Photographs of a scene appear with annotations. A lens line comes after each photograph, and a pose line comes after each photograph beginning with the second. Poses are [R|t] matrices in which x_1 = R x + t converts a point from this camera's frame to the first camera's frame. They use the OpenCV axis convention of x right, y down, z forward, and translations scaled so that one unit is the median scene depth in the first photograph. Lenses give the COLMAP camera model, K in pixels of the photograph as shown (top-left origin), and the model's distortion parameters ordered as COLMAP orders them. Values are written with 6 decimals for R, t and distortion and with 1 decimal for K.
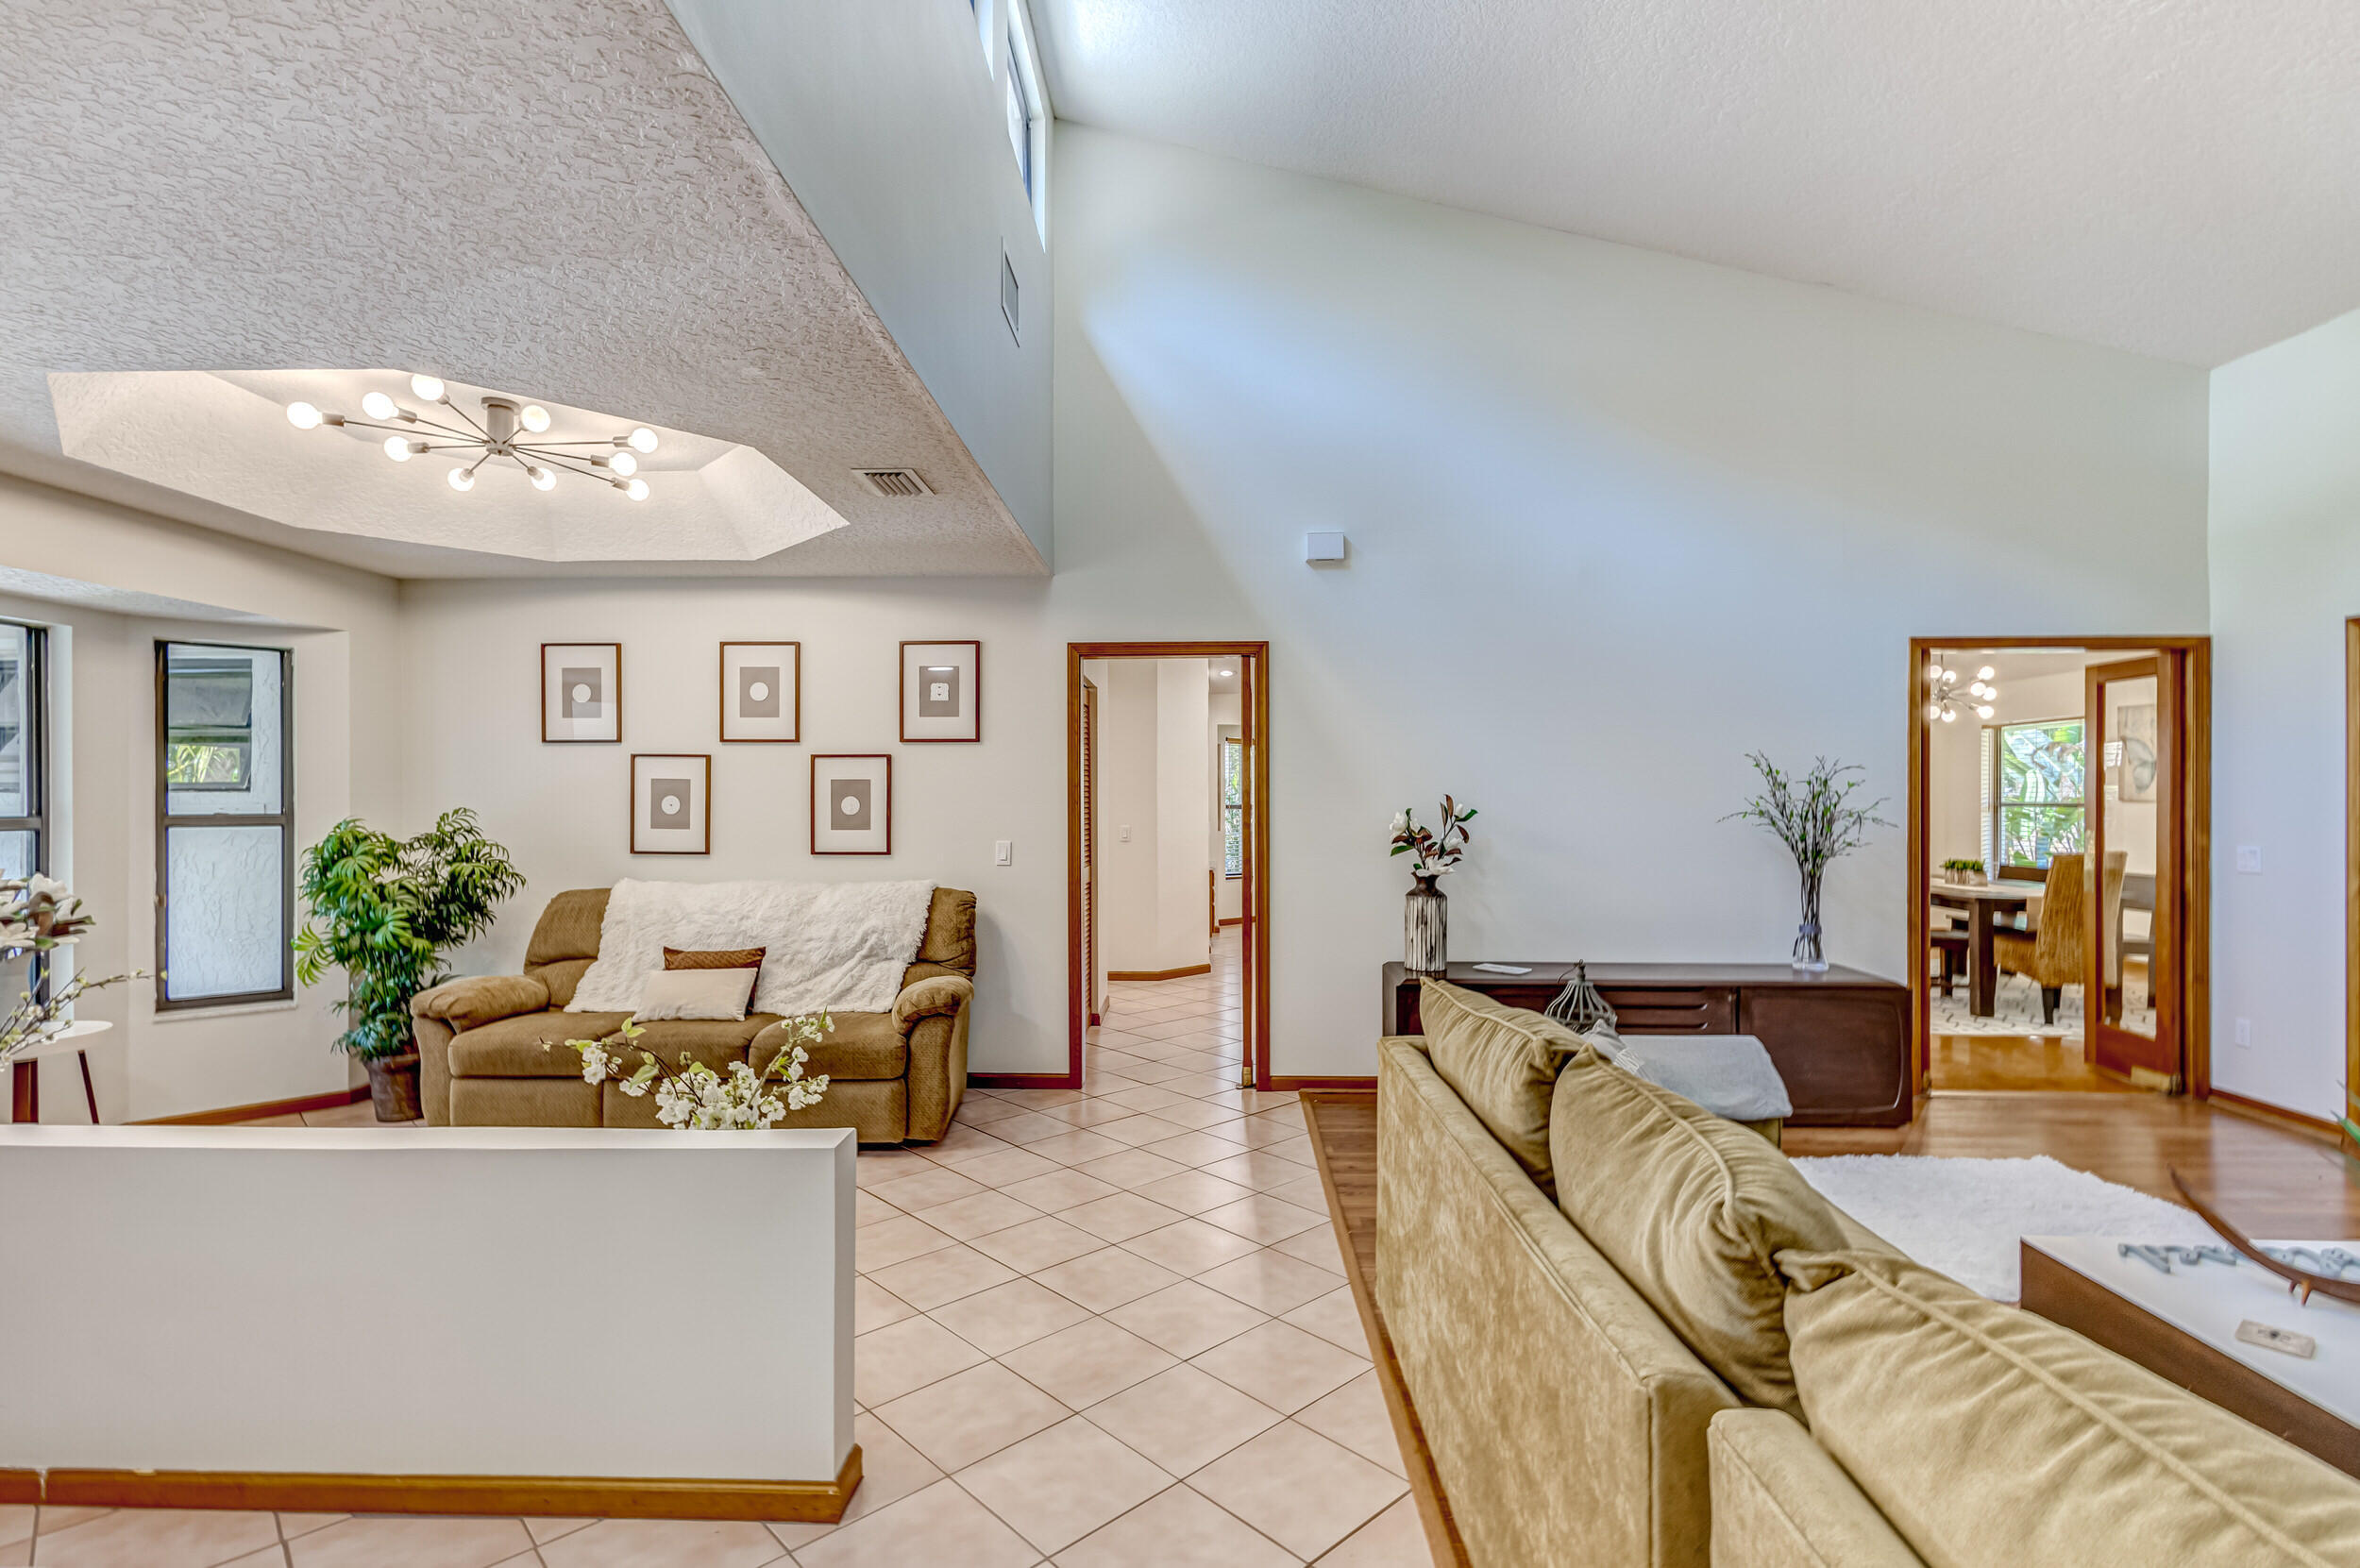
lens RADIAL K [[1084.6, 0, 1174.7], [0, 1084.6, 785.5], [0, 0, 1]] dist [0.004306, -0.000648]
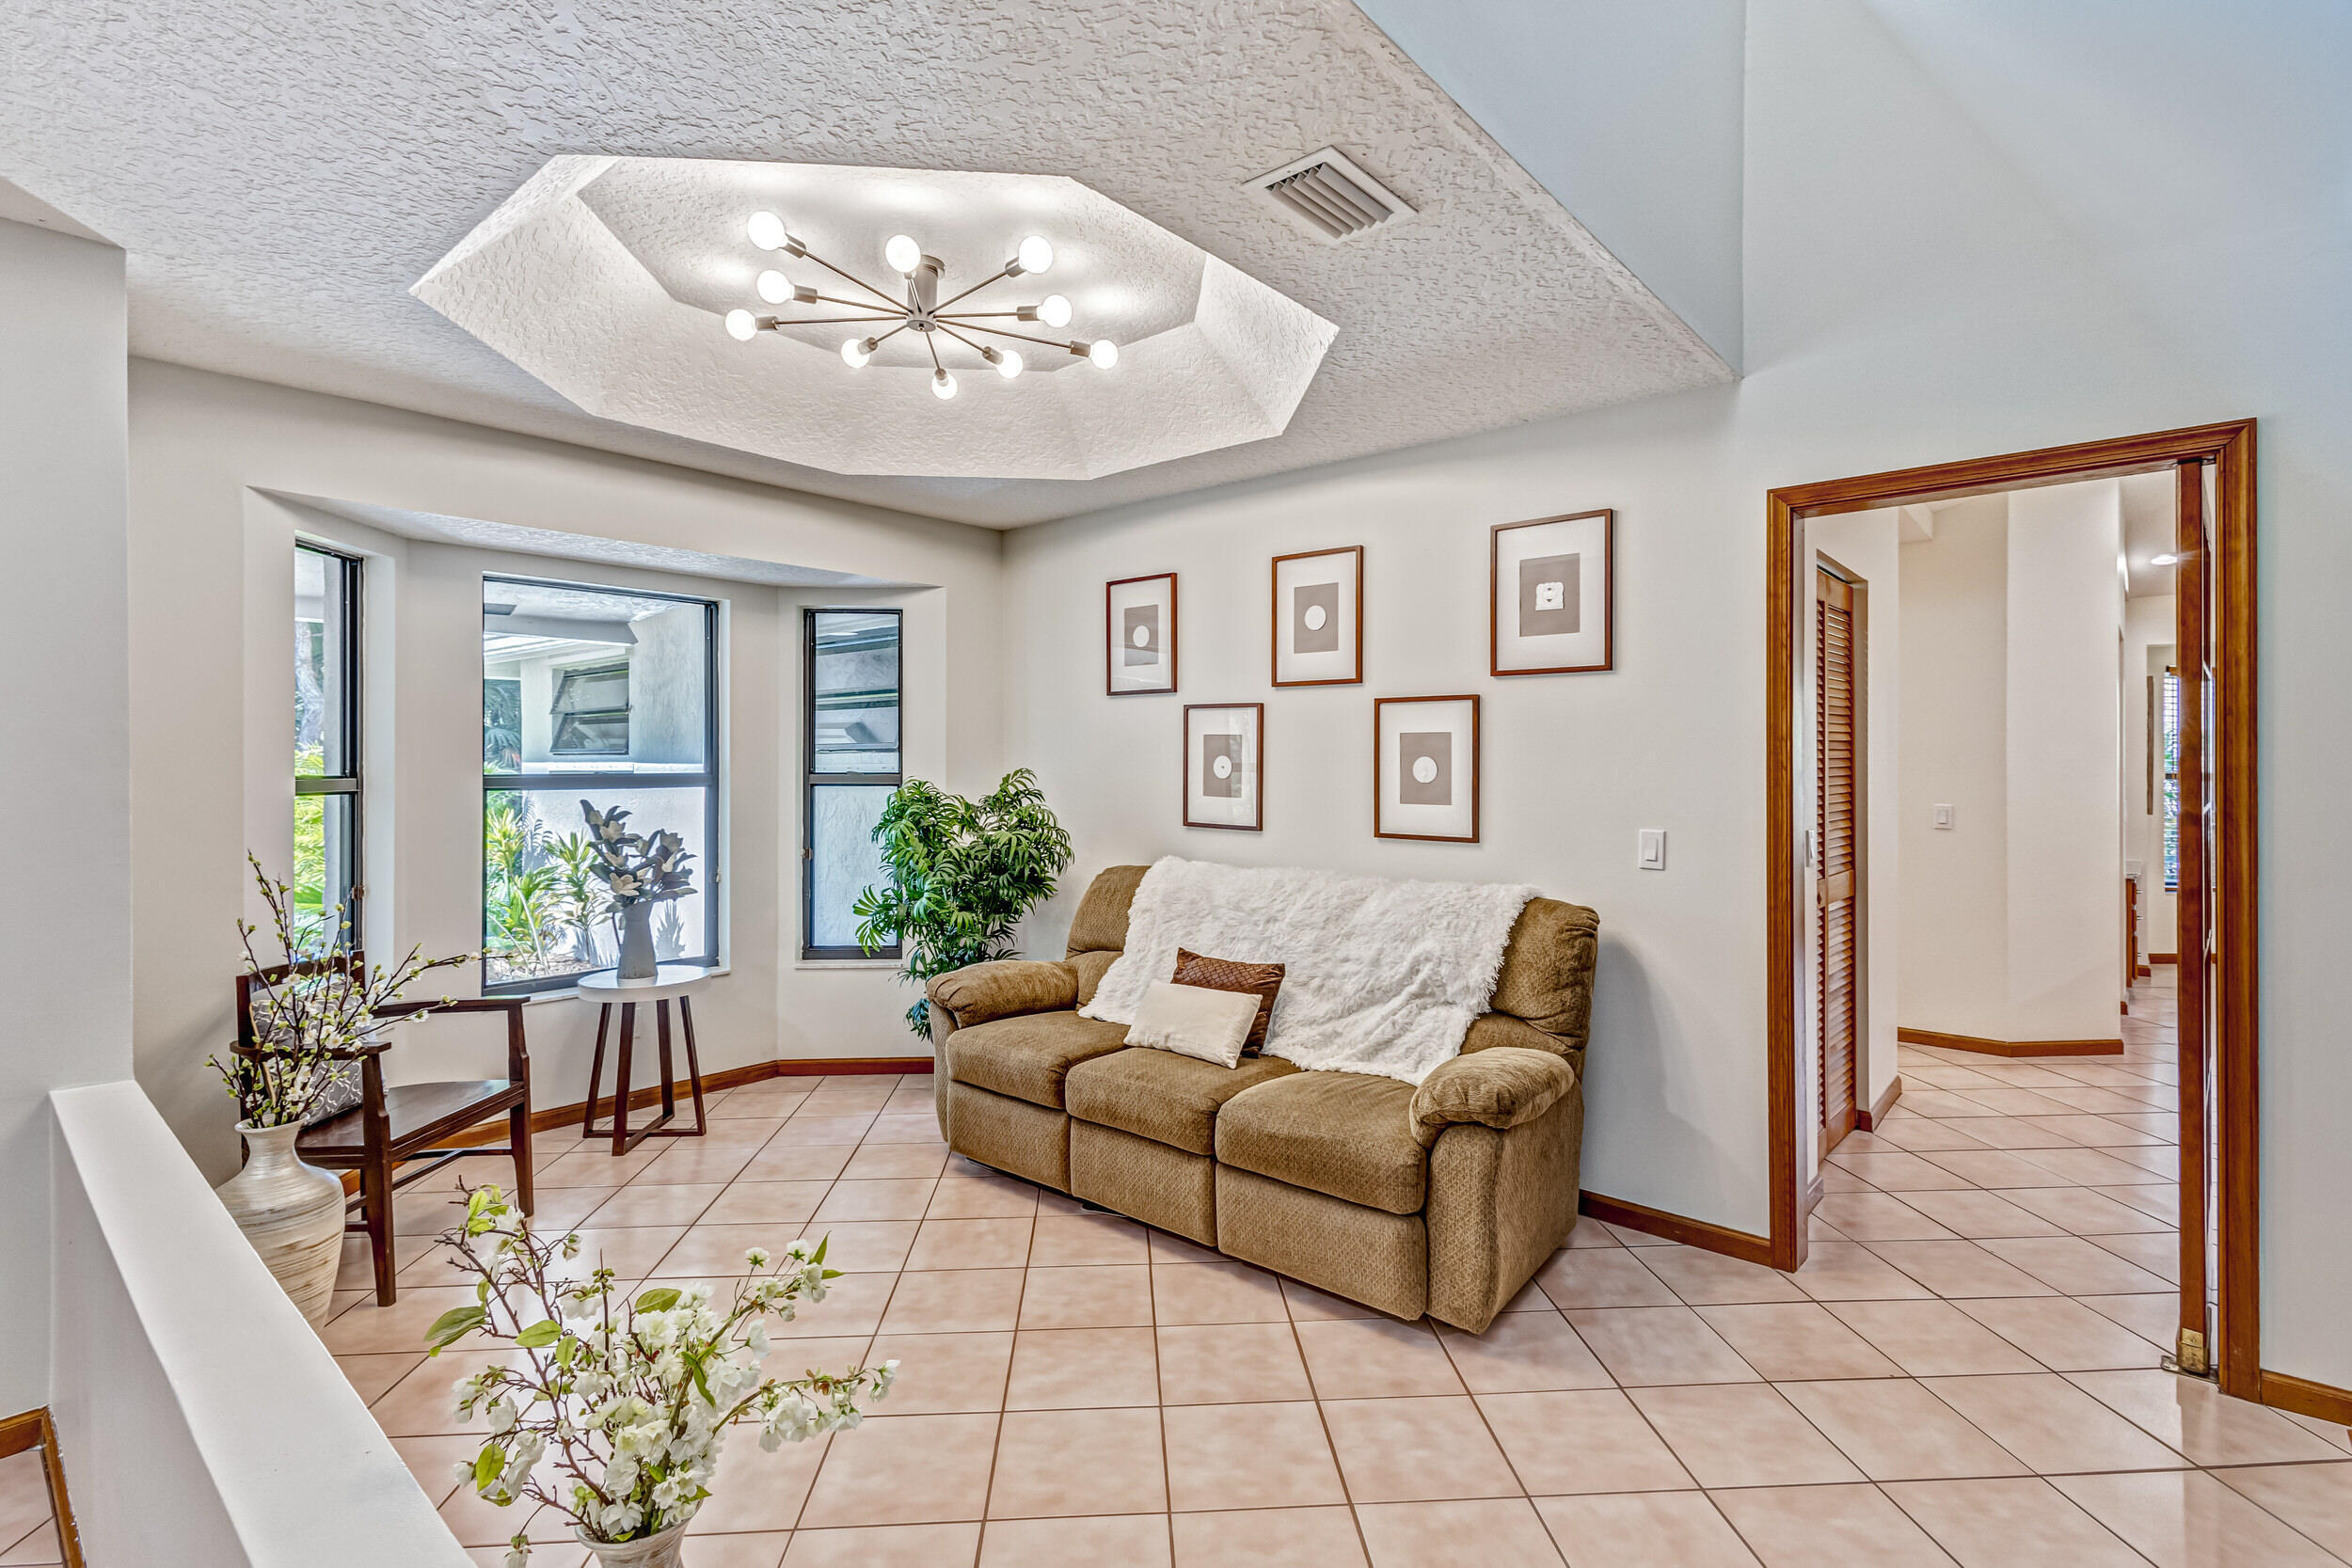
lens RADIAL K [[1109.0, 0, 1186.9], [0, 1109.0, 758.7], [0, 0, 1]] dist [0.010624, 0.000031]
pose [[0.777470, 0.001941, -0.628917, 0.037114], [0.005071, 0.999943, 0.009356, 0.004370], [0.628900, -0.010463, 0.777416, 0.386121]]
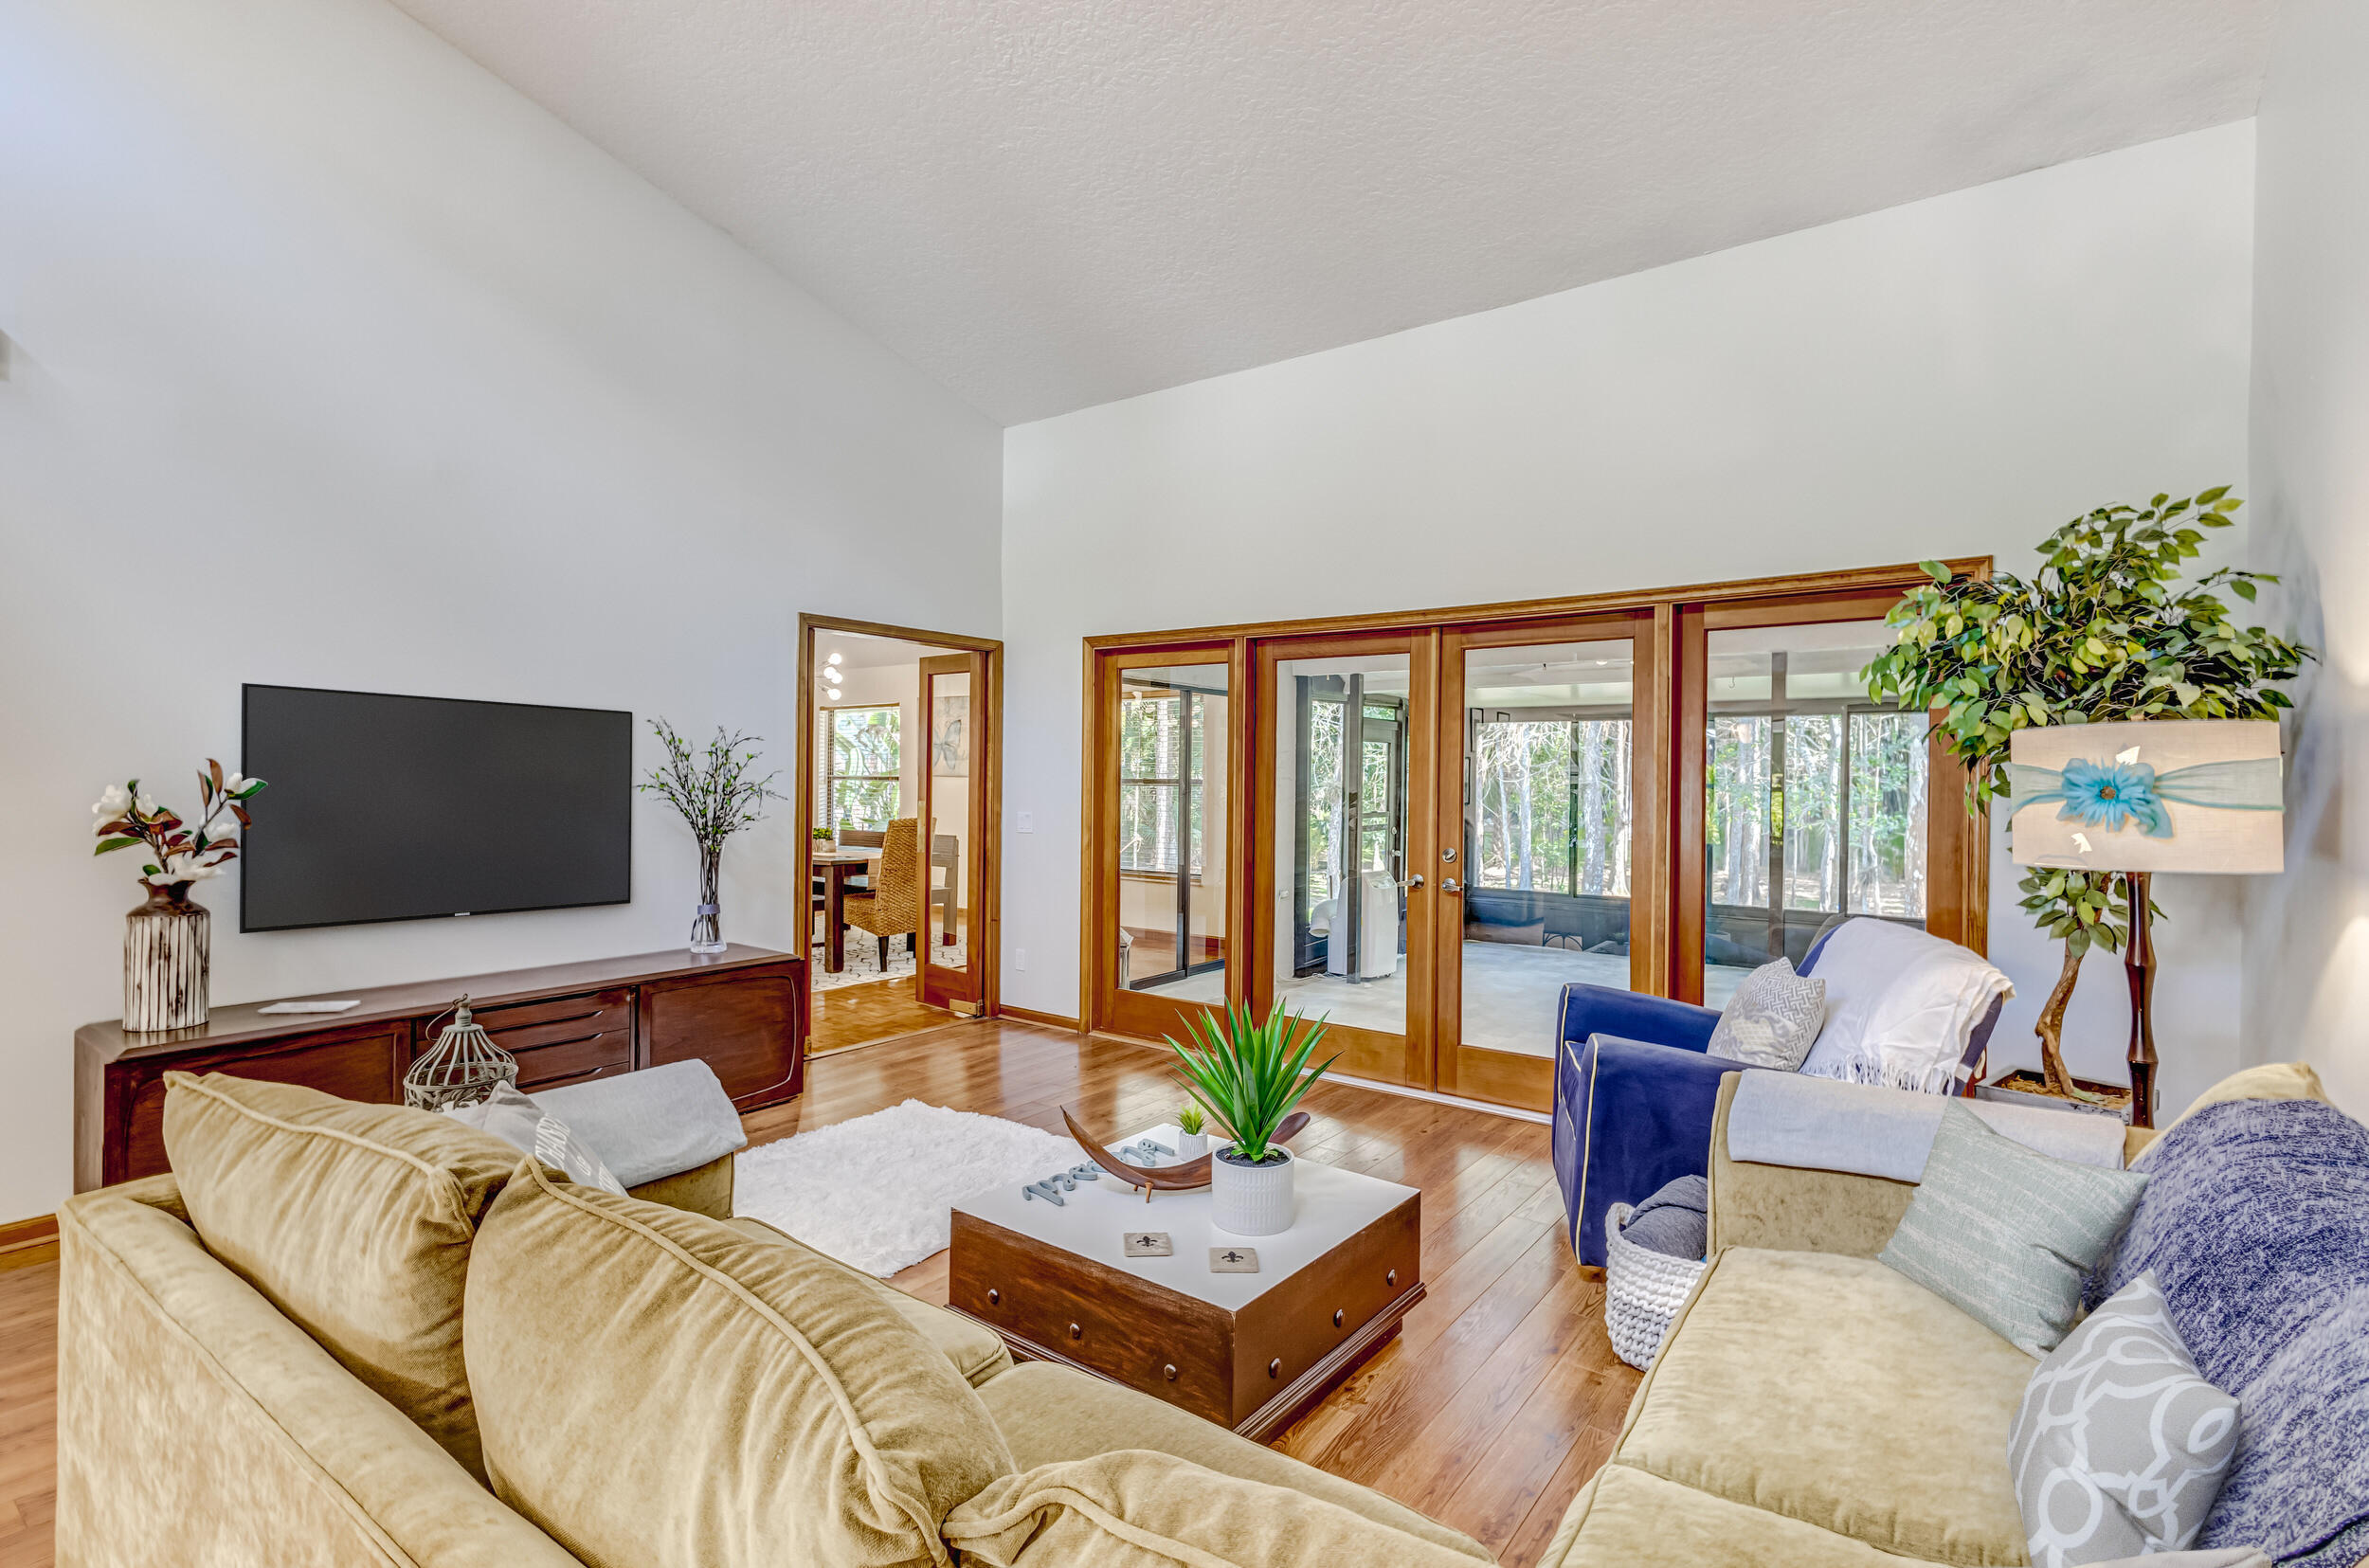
lens RADIAL K [[1120.1, 0, 1181.7], [0, 1120.1, 786.5], [0, 0, 1]] dist [0.007588, -0.001321]
pose [[0.570407, -0.002172, 0.821359, 0.020095], [-0.019609, 0.999675, 0.016262, 0.001928], [-0.821128, -0.025382, 0.570180, 0.100819]]
